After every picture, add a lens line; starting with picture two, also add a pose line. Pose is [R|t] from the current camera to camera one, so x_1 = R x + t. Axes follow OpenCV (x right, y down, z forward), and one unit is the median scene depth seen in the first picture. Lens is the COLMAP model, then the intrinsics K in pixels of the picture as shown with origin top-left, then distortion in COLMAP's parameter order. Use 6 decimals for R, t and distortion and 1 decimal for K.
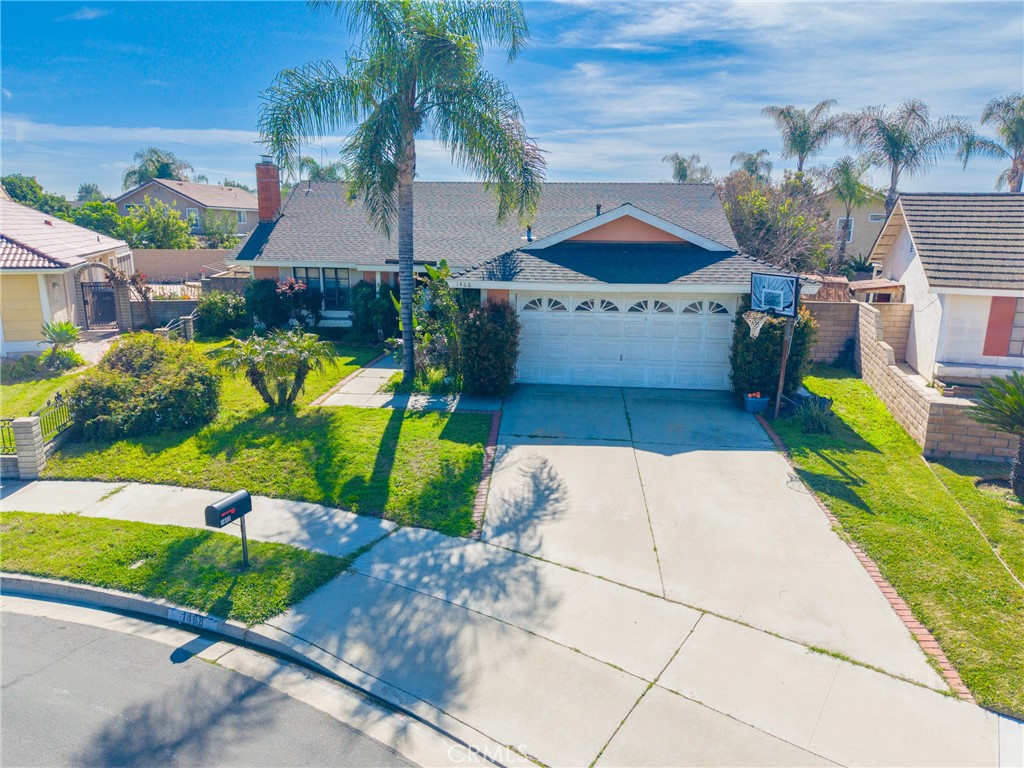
lens RADIAL K [[688.2, 0, 512.0], [0, 688.2, 384.0], [0, 0, 1]] dist [0.021102, -0.017285]
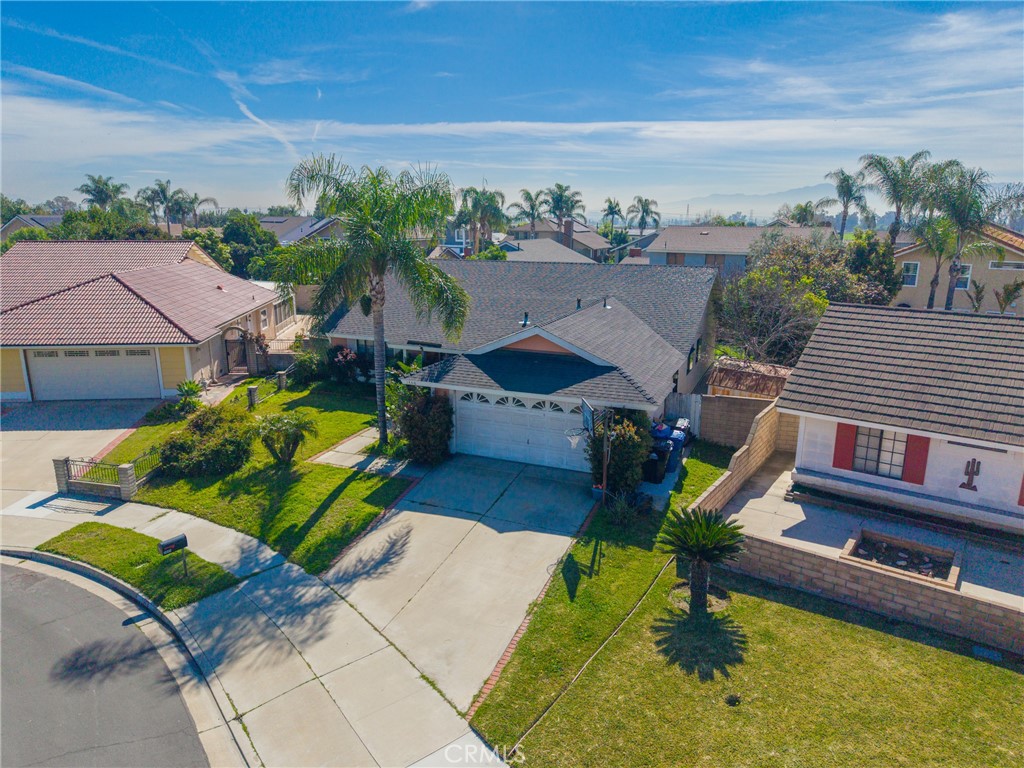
lens RADIAL K [[688.2, 0, 512.0], [0, 688.2, 384.0], [0, 0, 1]] dist [0.021102, -0.017285]
pose [[0.955199, 0.061092, -0.289590, 0.575508], [-0.056548, 0.998110, 0.024039, -0.204799], [0.290511, -0.006586, 0.956849, -0.294290]]
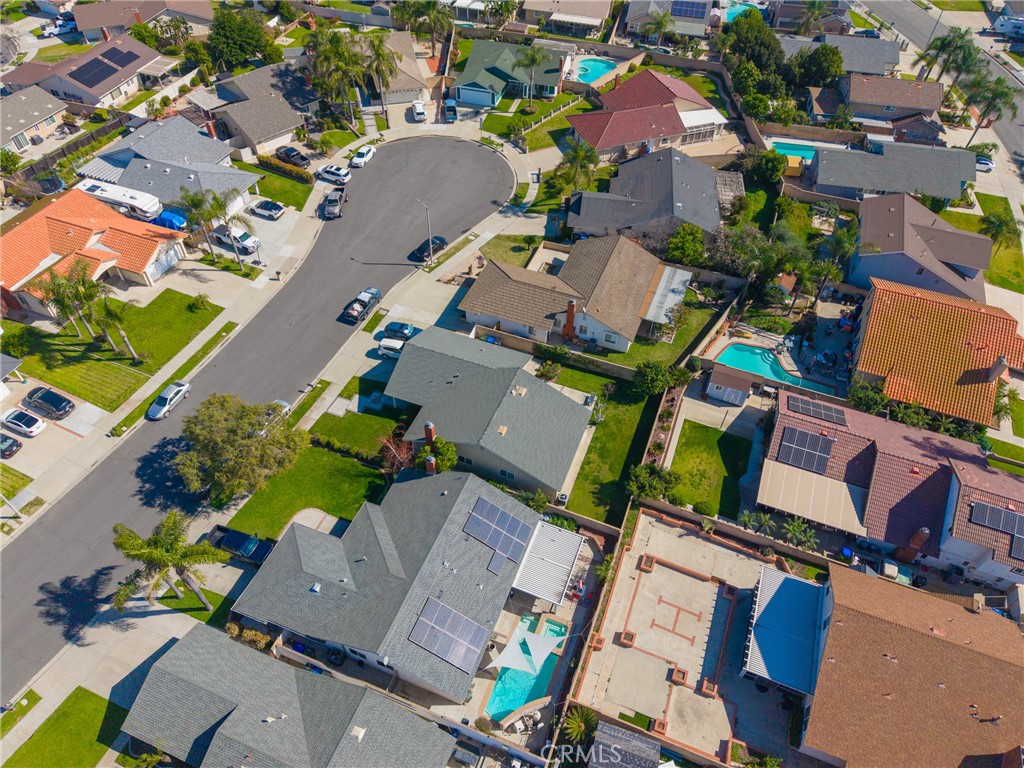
lens RADIAL K [[688.2, 0, 512.0], [0, 688.2, 384.0], [0, 0, 1]] dist [0.021102, -0.017285]
pose [[-0.035735, 0.731794, -0.680589, 5.700139], [-0.236341, 0.655517, 0.717245, -3.507605], [0.971013, 0.186482, 0.149528, -0.097919]]
